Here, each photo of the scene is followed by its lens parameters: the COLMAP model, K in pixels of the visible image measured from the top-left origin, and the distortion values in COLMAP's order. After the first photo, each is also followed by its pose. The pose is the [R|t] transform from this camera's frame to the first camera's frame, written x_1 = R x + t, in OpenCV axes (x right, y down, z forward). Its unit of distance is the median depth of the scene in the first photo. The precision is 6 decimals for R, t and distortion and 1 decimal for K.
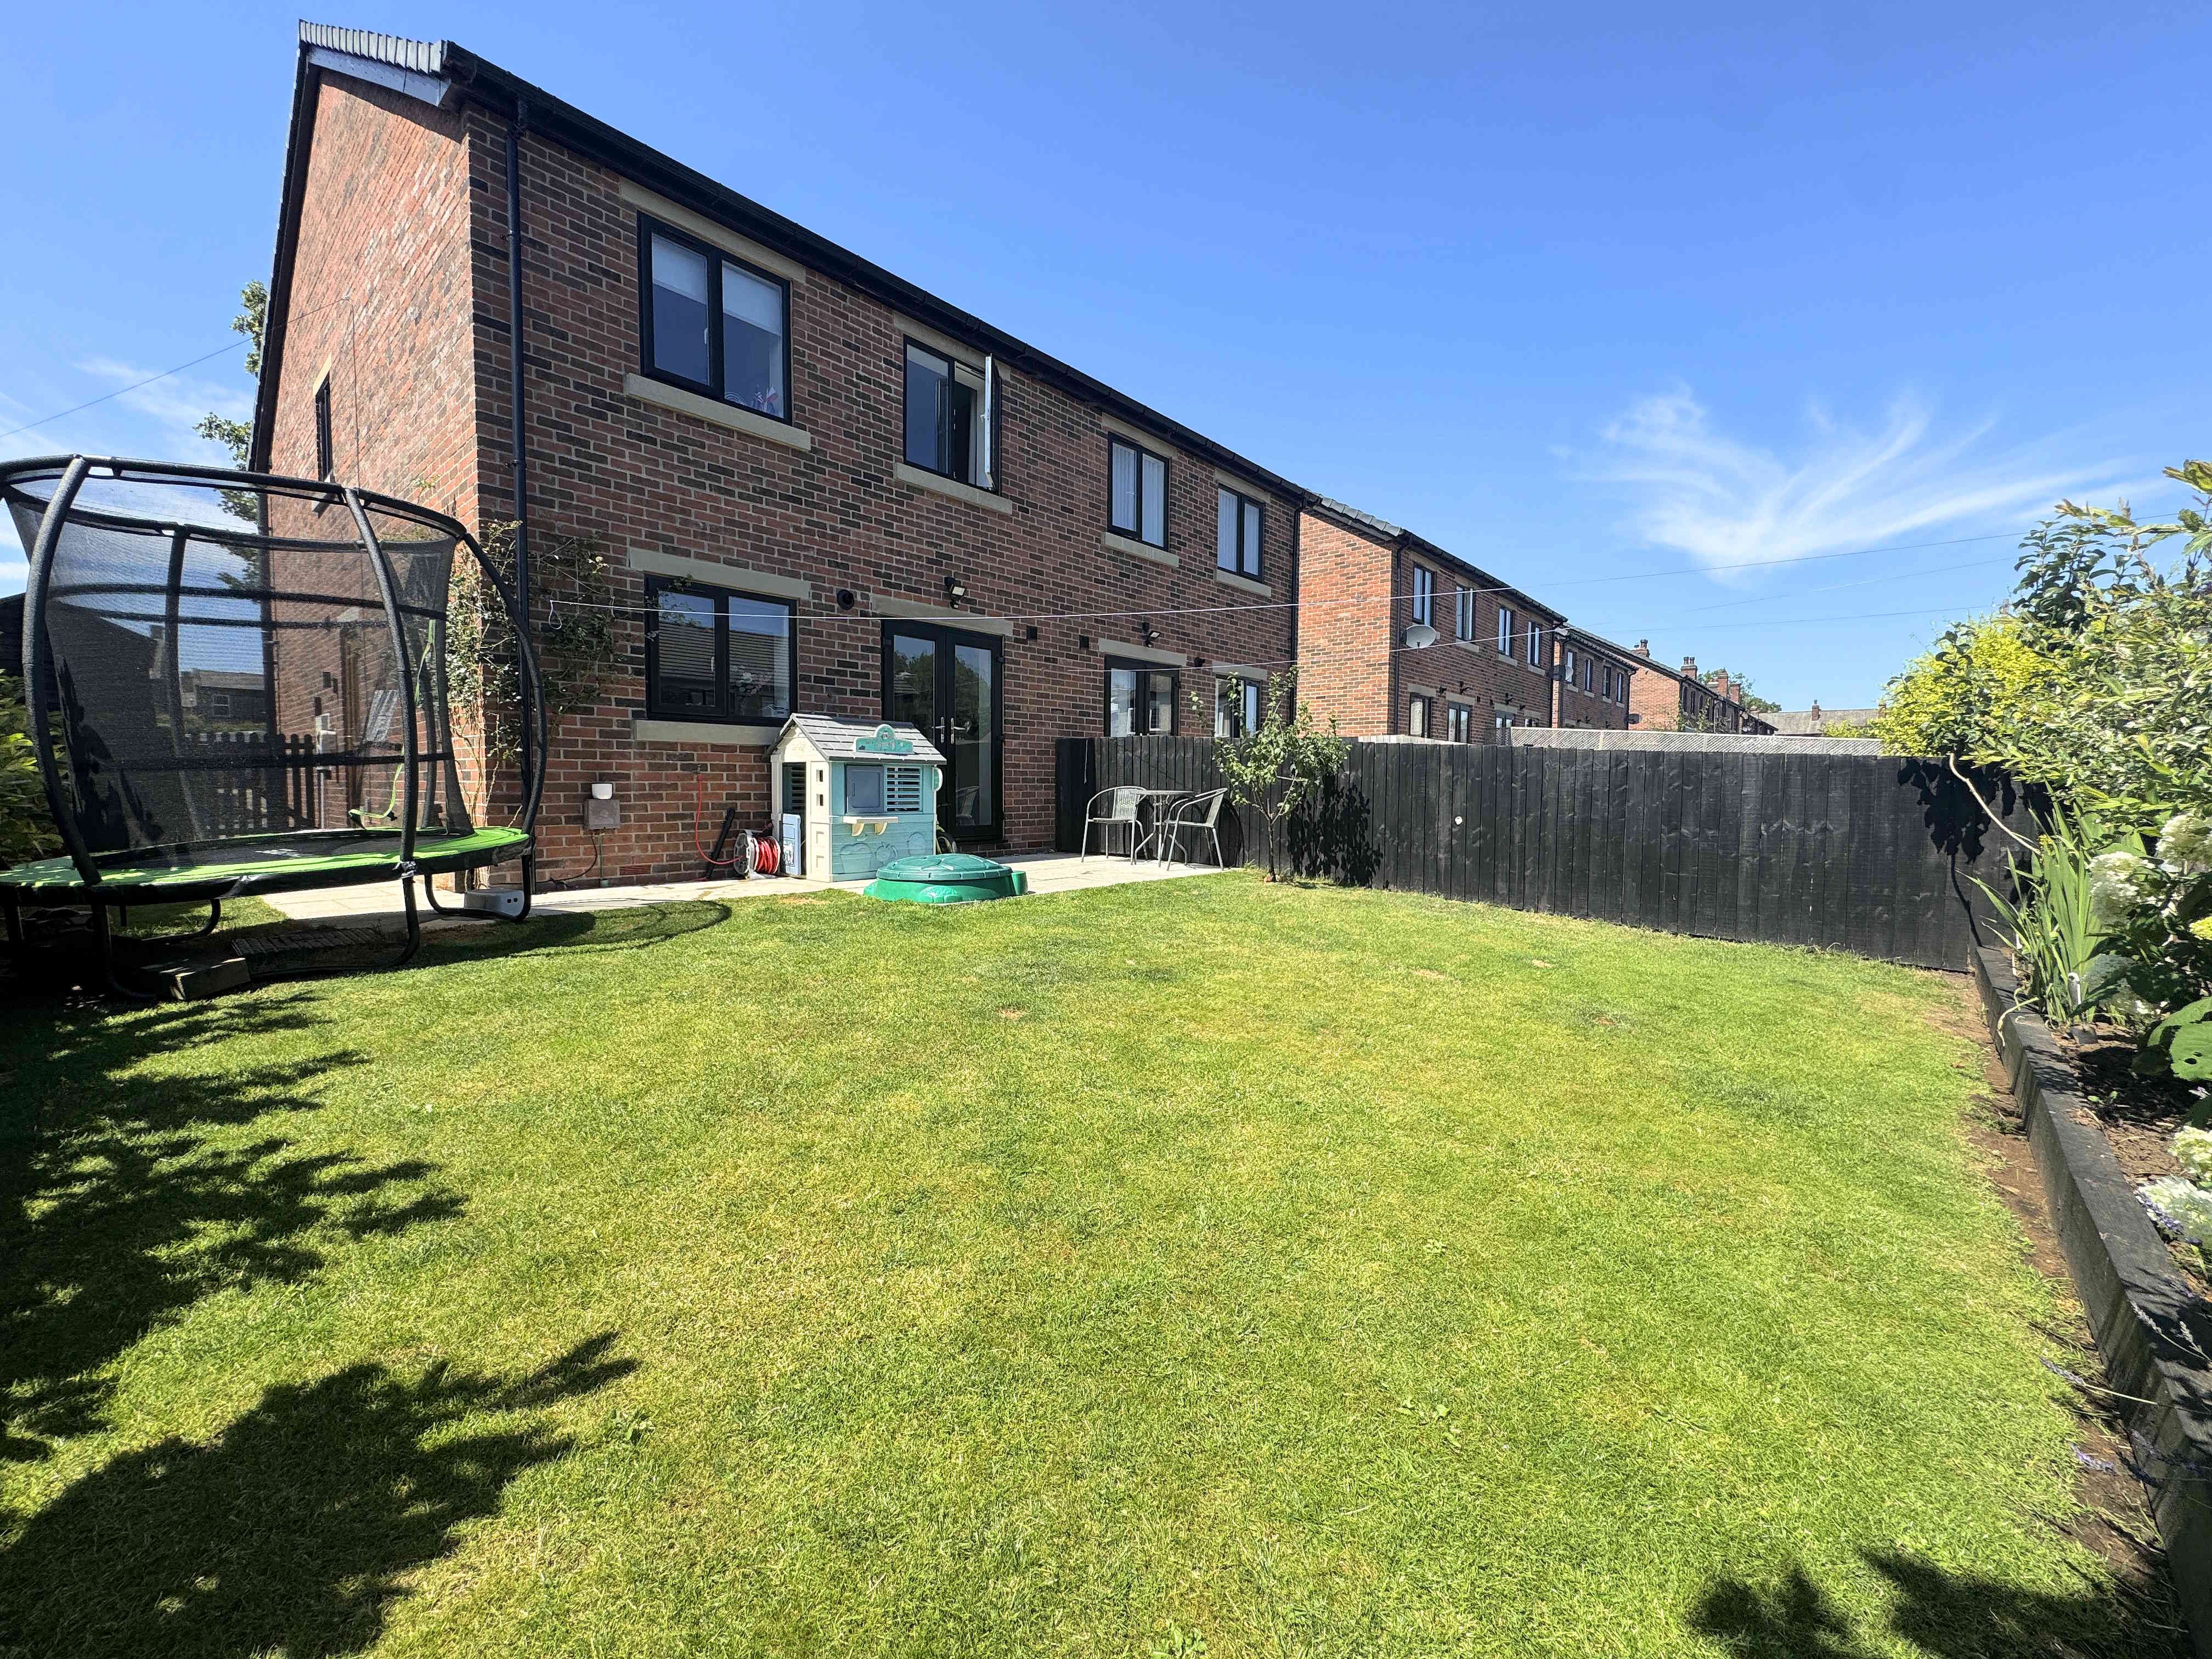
lens RADIAL K [[882.4, 0, 1087.8], [0, 882.4, 830.3], [0, 0, 1]] dist [-0.002059, -0.000062]
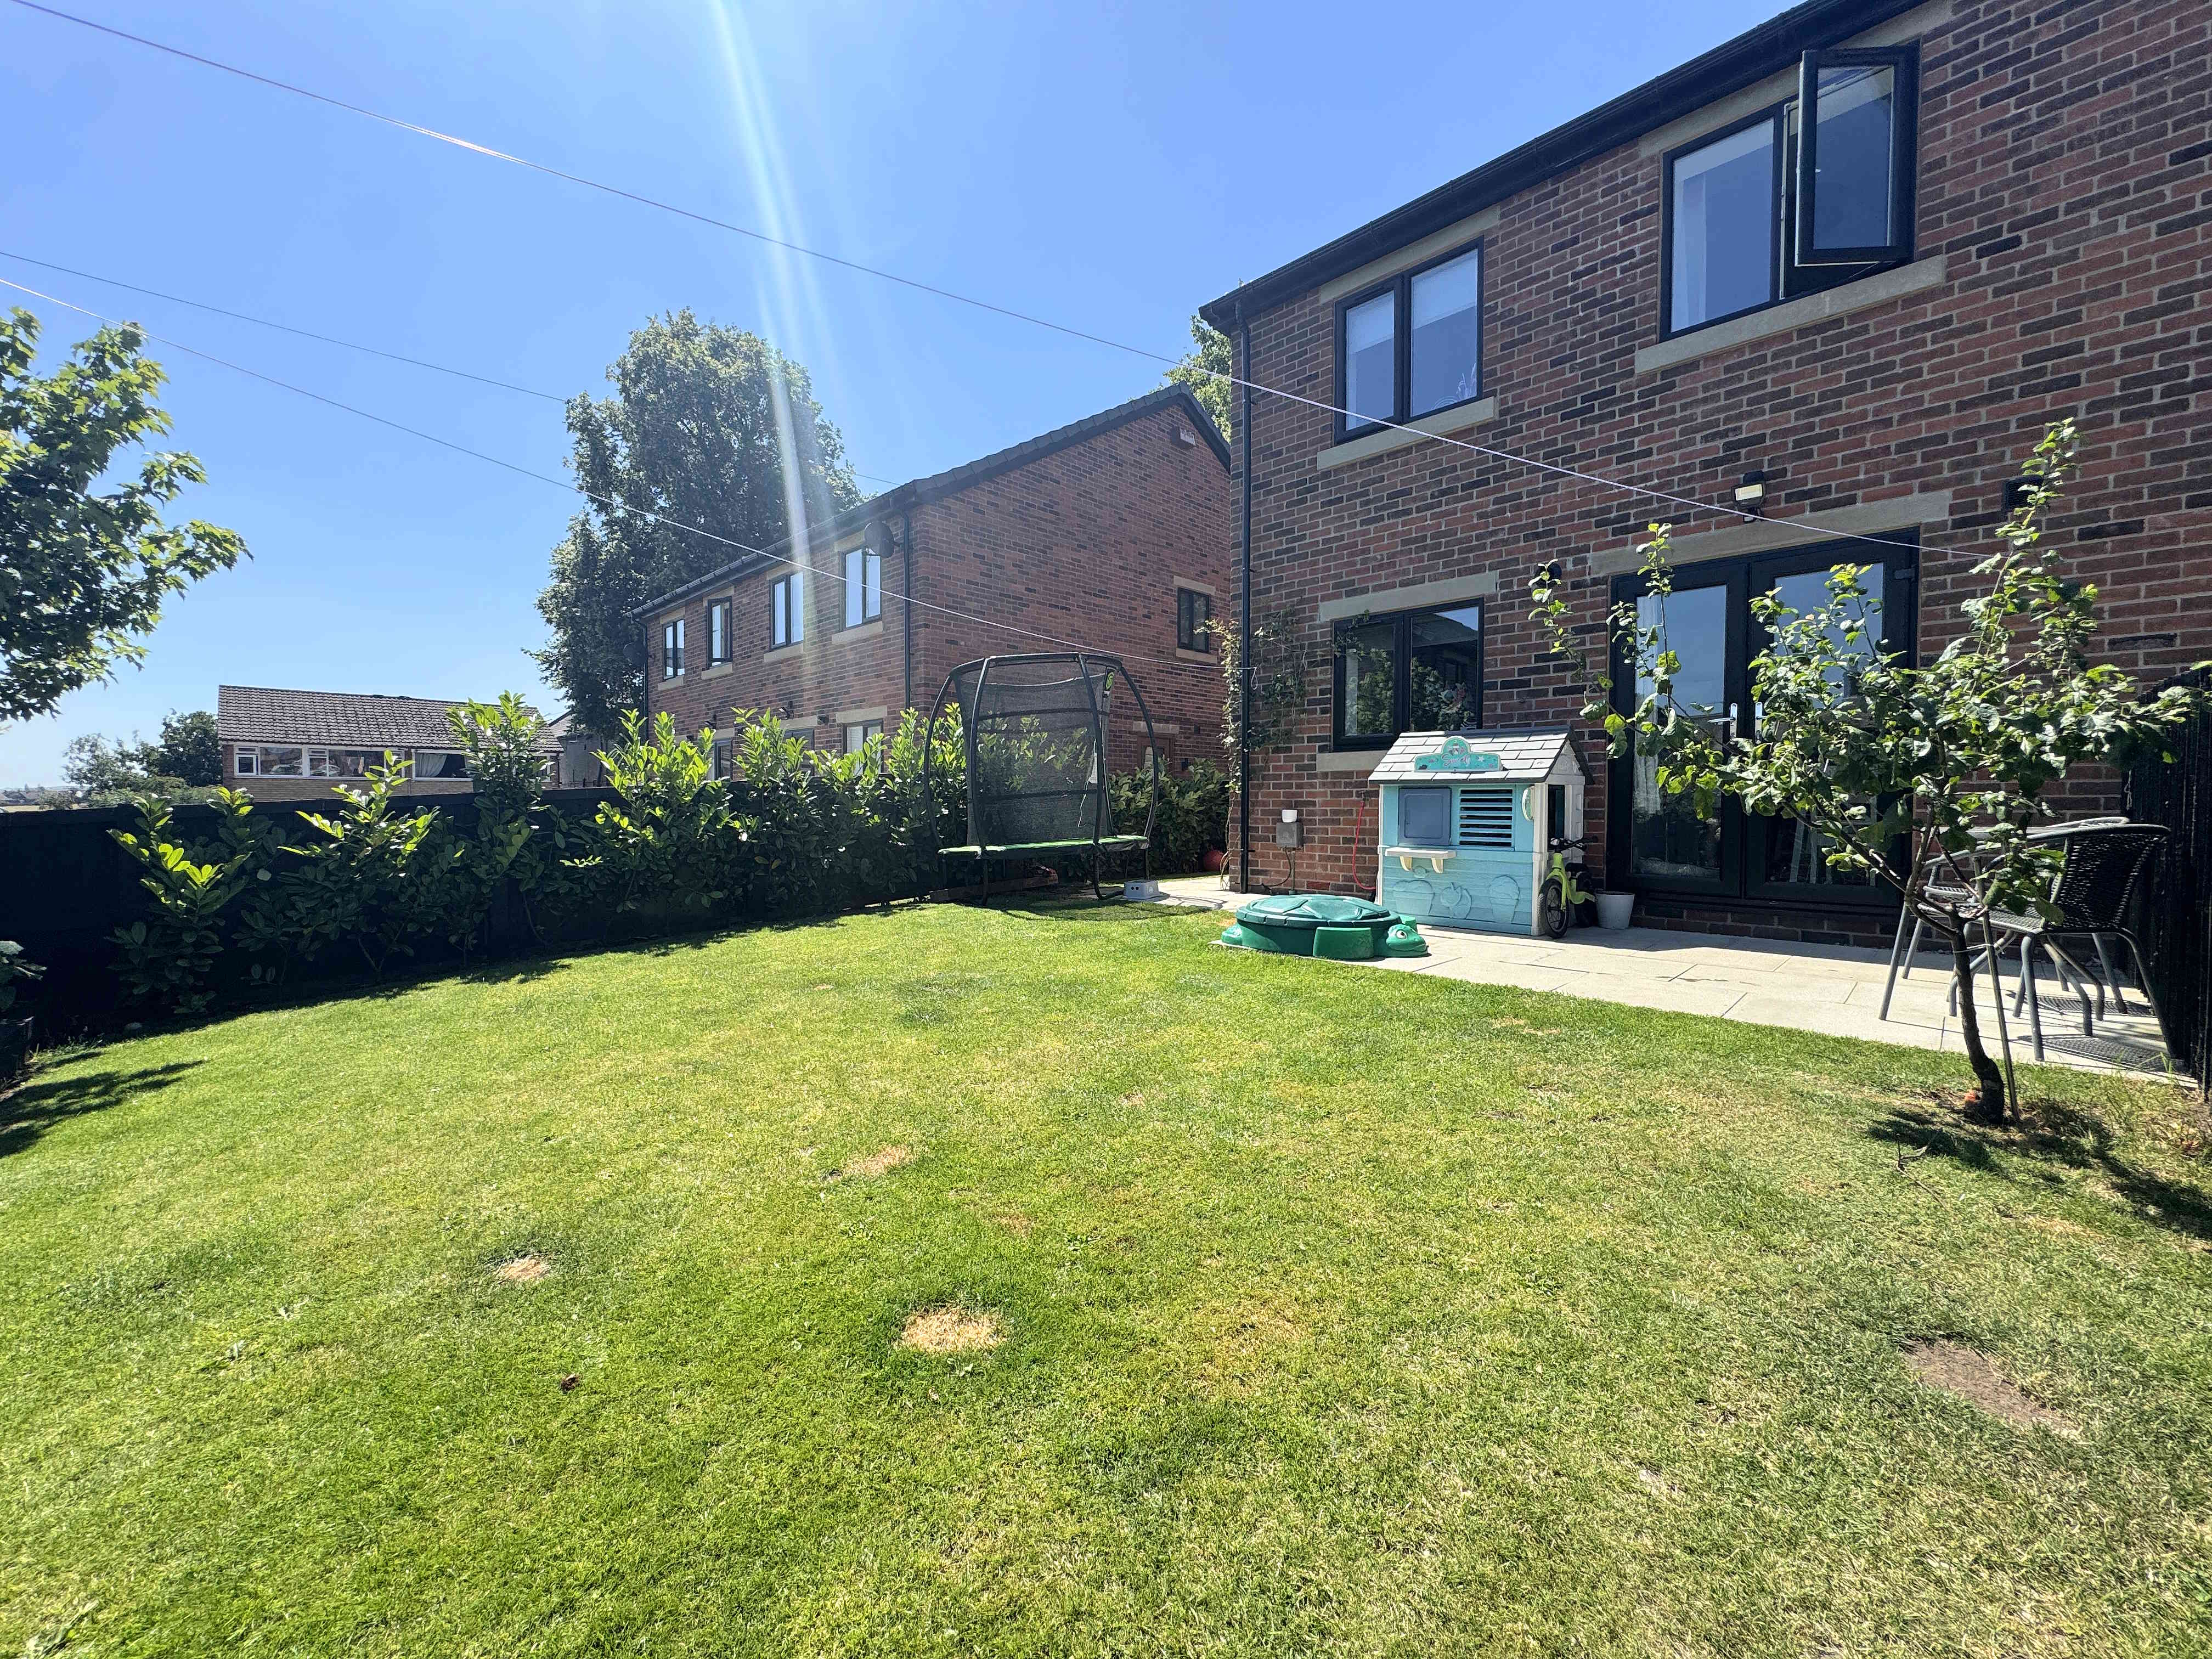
lens RADIAL K [[882.4, 0, 1087.6], [0, 882.4, 826.1], [0, 0, 1]] dist [-0.002059, -0.000062]
pose [[-0.055016, 0.023444, -0.998210, 0.635133], [-0.045417, 0.998631, 0.025957, -0.047328], [0.997452, 0.046764, -0.053876, 0.761224]]
